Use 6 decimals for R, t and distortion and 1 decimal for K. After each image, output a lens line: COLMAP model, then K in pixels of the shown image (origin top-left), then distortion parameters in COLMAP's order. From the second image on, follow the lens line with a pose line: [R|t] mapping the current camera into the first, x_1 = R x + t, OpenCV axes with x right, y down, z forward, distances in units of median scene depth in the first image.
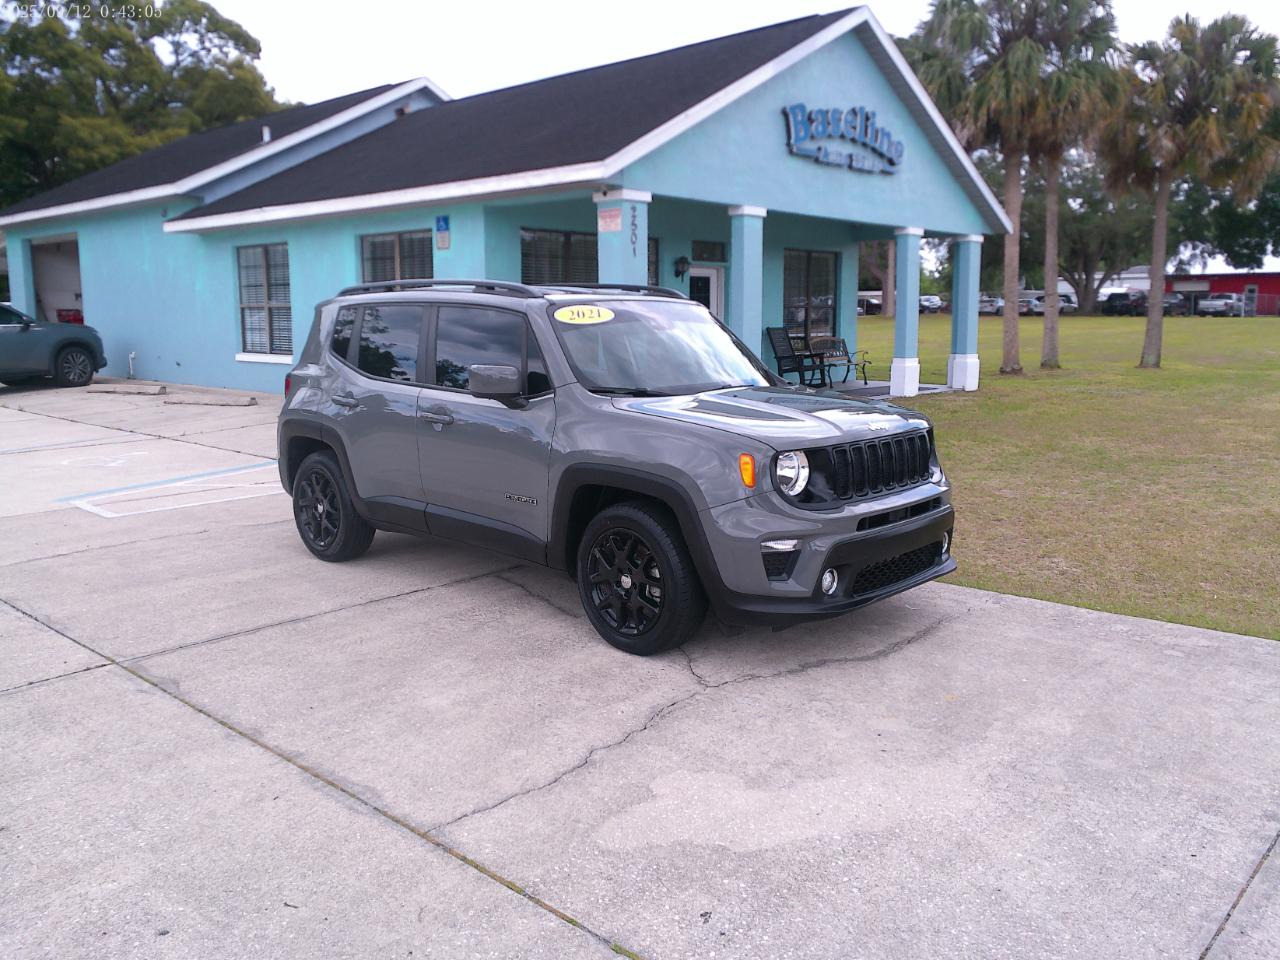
lens RADIAL K [[1025.1, 0, 640.5], [0, 1025.1, 467.4], [0, 0, 1]] dist [0.016515, -0.002208]
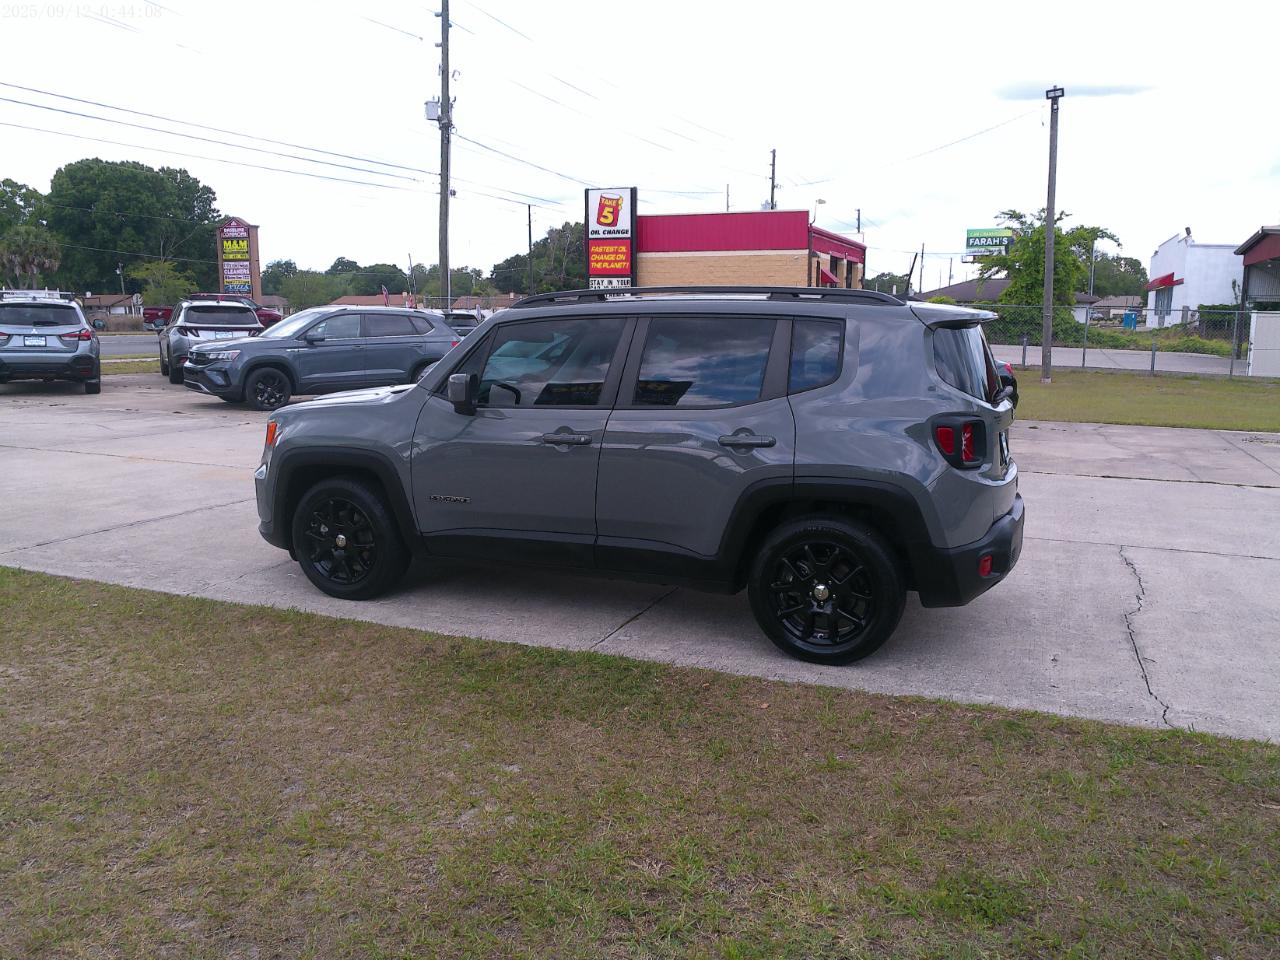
lens RADIAL K [[1025.1, 0, 640.5], [0, 1025.1, 467.4], [0, 0, 1]] dist [0.016515, -0.002208]
pose [[-0.935450, 0.044426, -0.350656, 0.307948], [-0.060212, 0.957540, 0.281942, -0.337475], [0.348292, 0.284856, -0.893056, 2.204367]]
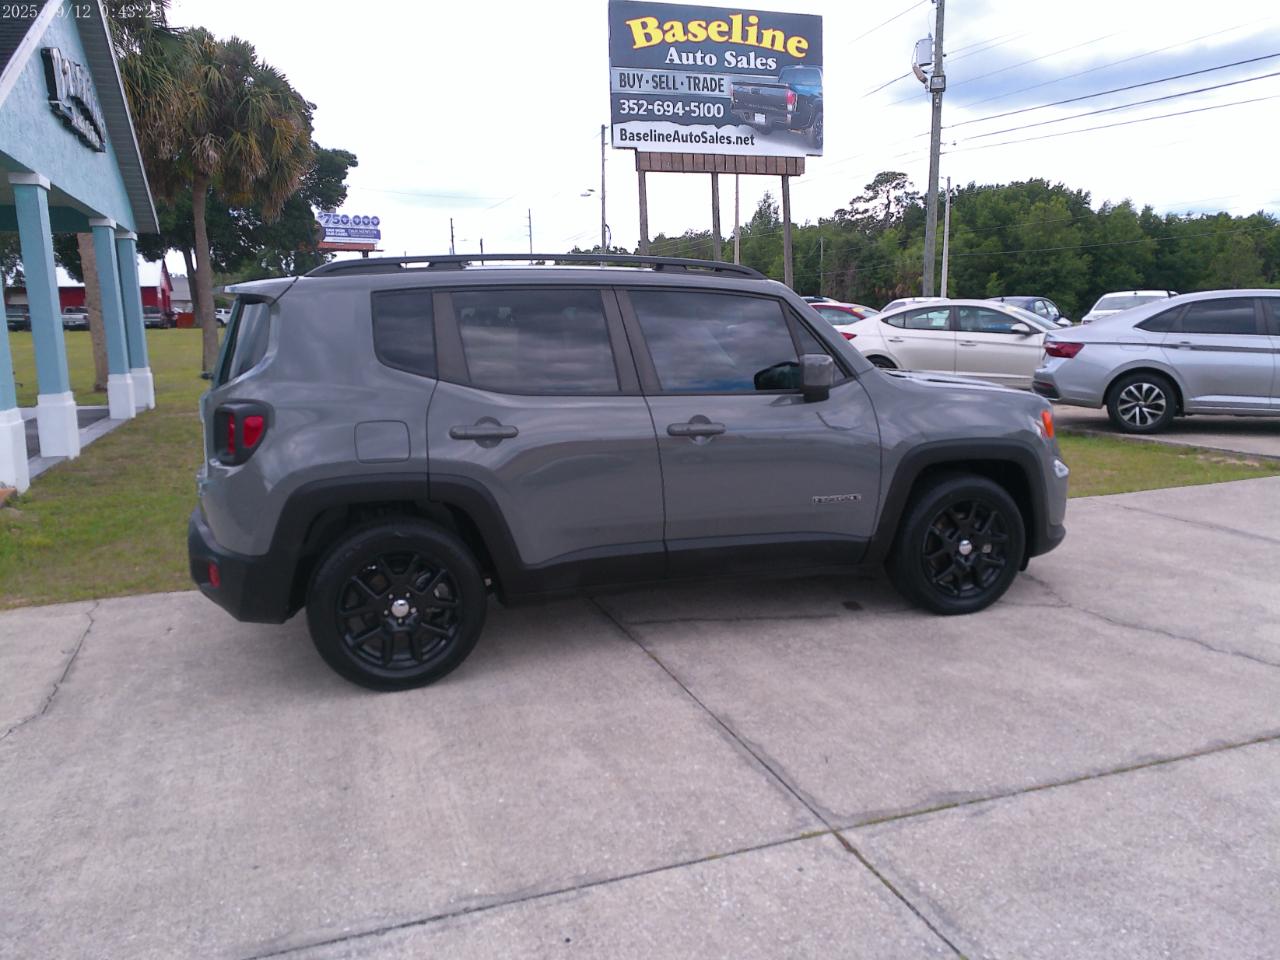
lens RADIAL K [[1020.0, 0, 670.4], [0, 1020.0, 487.8], [0, 0, 1]] dist [0.012995, 0.002778]
pose [[0.457990, -0.154291, 0.875465, -0.958693], [0.149676, 0.984147, 0.095143, -0.085241], [-0.876266, 0.087462, 0.473823, 0.684154]]
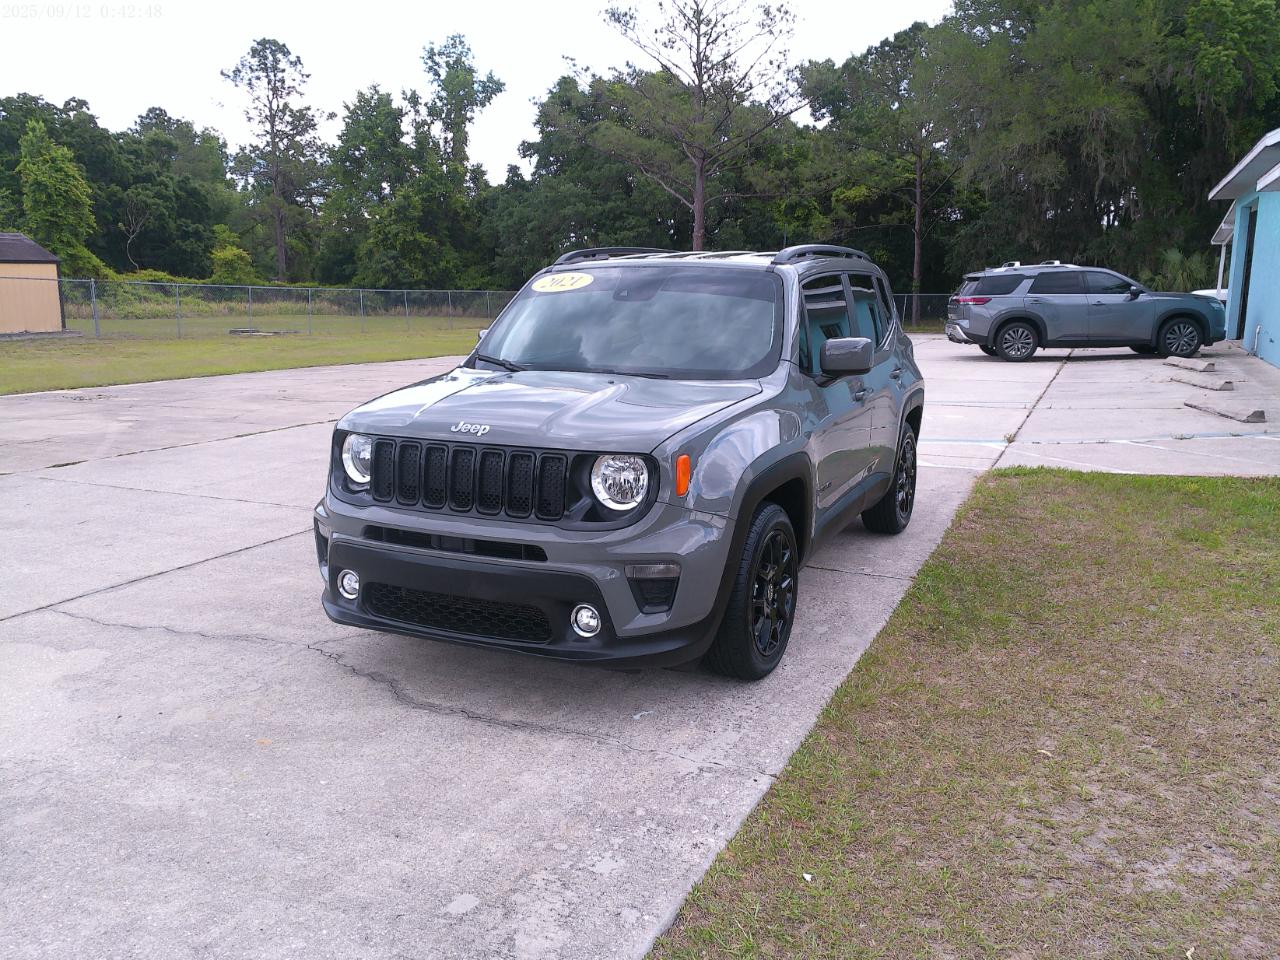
lens RADIAL K [[1032.6, 0, 644.1], [0, 1032.6, 470.8], [0, 0, 1]] dist [0.018281, -0.008497]
pose [[0.301945, 0.172494, -0.937590, 0.914223], [-0.144725, 0.980389, 0.133760, -0.119950], [0.942276, 0.095305, 0.320988, 0.795133]]
